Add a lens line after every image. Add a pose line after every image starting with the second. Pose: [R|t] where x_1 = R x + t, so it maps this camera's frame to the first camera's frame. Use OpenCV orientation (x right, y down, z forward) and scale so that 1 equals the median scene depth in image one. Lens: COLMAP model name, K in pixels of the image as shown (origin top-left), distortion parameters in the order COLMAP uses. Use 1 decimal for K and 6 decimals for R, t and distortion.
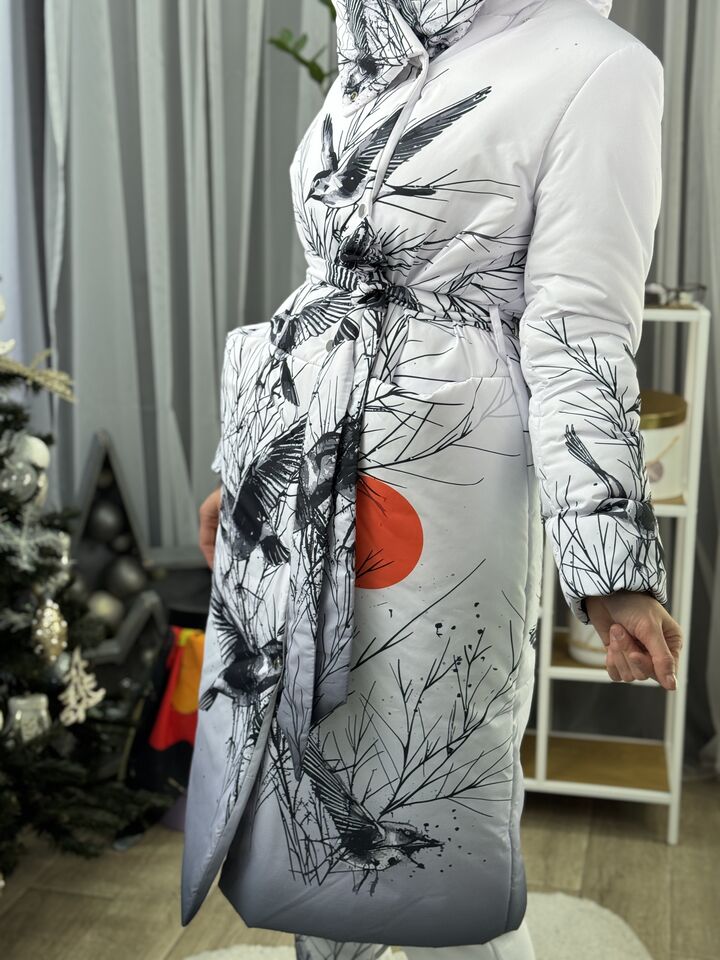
lens RADIAL K [[1346.9, 0, 361.0], [0, 1346.9, 490.2], [0, 0, 1]] dist [0.068807, 0.000000]
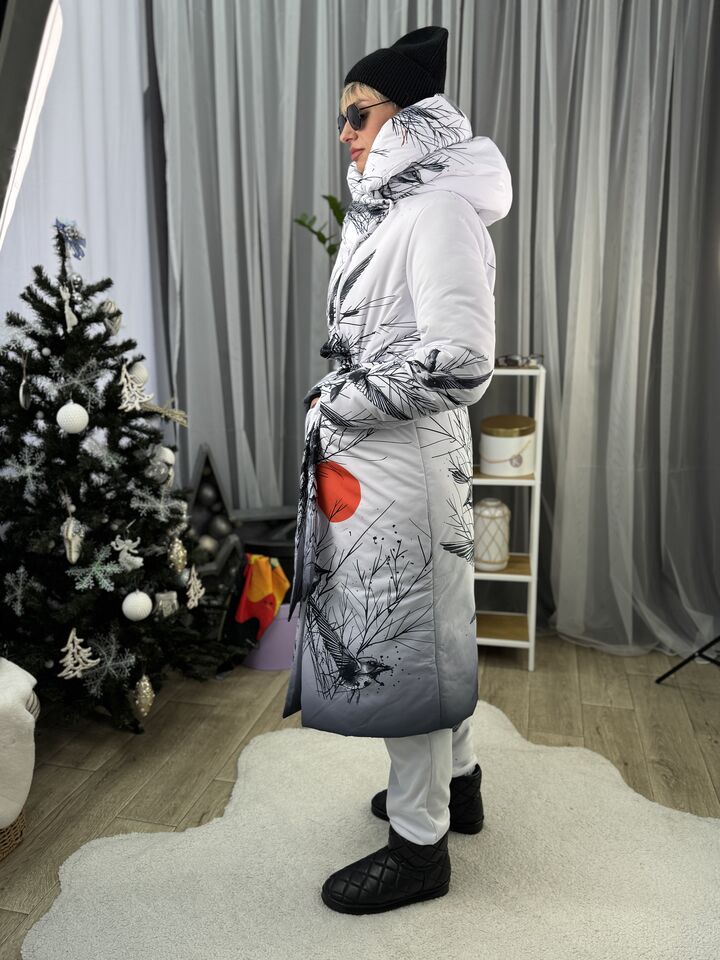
lens RADIAL K [[801.8, 0, 359.1], [0, 801.8, 485.1], [0, 0, 1]] dist [0.101472, -0.186472]
pose [[0.999837, -0.018063, -0.000809, 0.010703], [0.018069, 0.999799, 0.008706, 0.005375], [0.000651, -0.008719, 0.999962, -0.054498]]
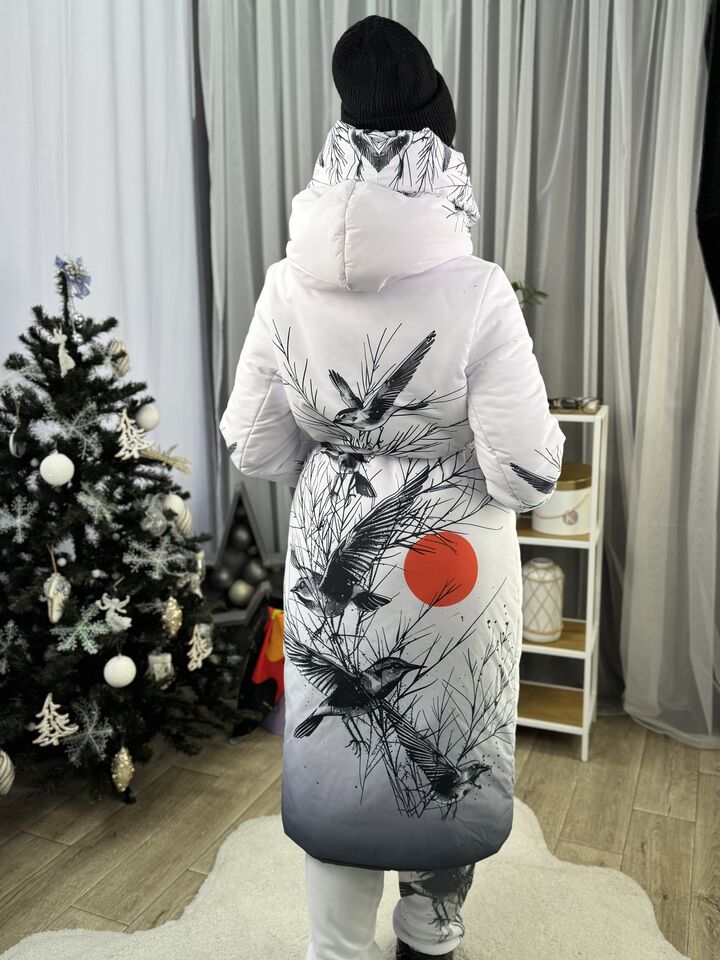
lens RADIAL K [[828.5, 0, 370.0], [0, 828.5, 483.0], [0, 0, 1]] dist [0.095381, -0.191833]
pose [[0.986029, 0.010031, -0.166270, 0.151621], [-0.010163, 0.999948, 0.000057, -0.051788], [0.166262, 0.001634, 0.986080, 0.031159]]
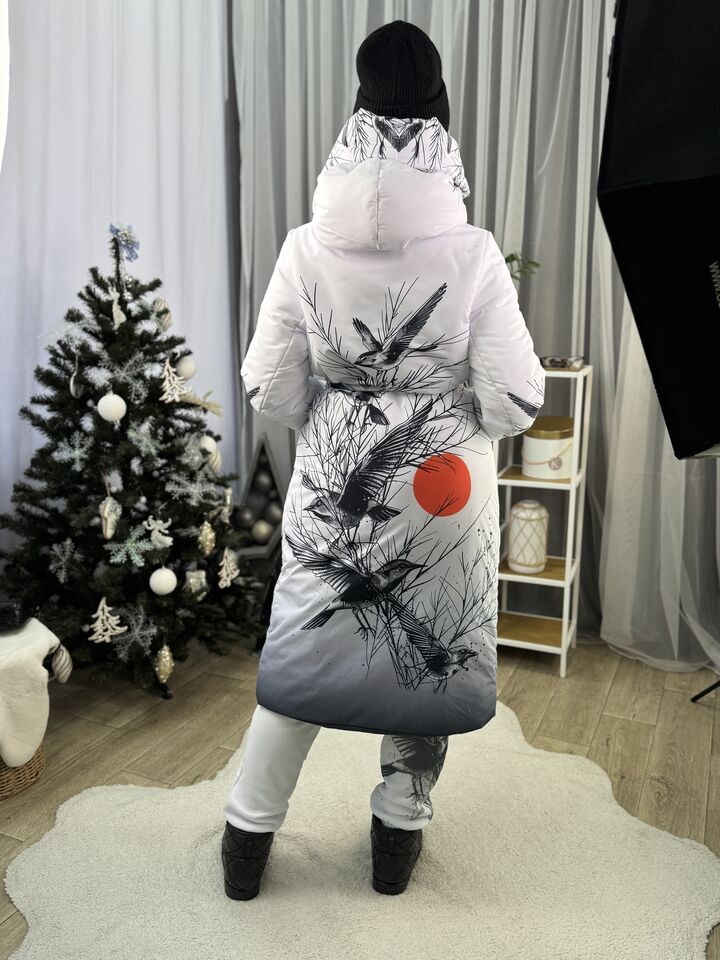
lens RADIAL K [[828.5, 0, 364.0], [0, 828.5, 485.0], [0, 0, 1]] dist [0.095381, -0.191833]
pose [[0.982403, 0.032965, -0.183839, 0.175629], [-0.028927, 0.999279, 0.024604, -0.005346], [0.184518, -0.018854, 0.982648, -0.100080]]
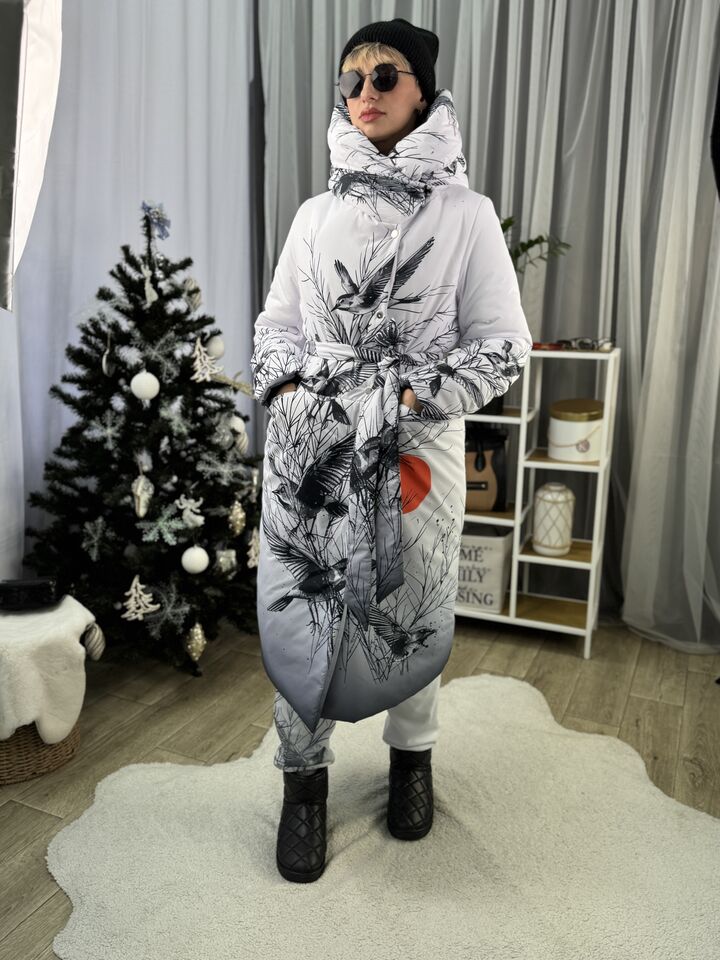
lens RADIAL K [[801.8, 0, 357.9], [0, 801.8, 486.2], [0, 0, 1]] dist [0.101472, -0.186472]
pose [[0.982005, 0.043053, -0.183884, 0.127551], [-0.035840, 0.998459, 0.042371, 0.004533], [0.185425, -0.035018, 0.982034, -0.078791]]
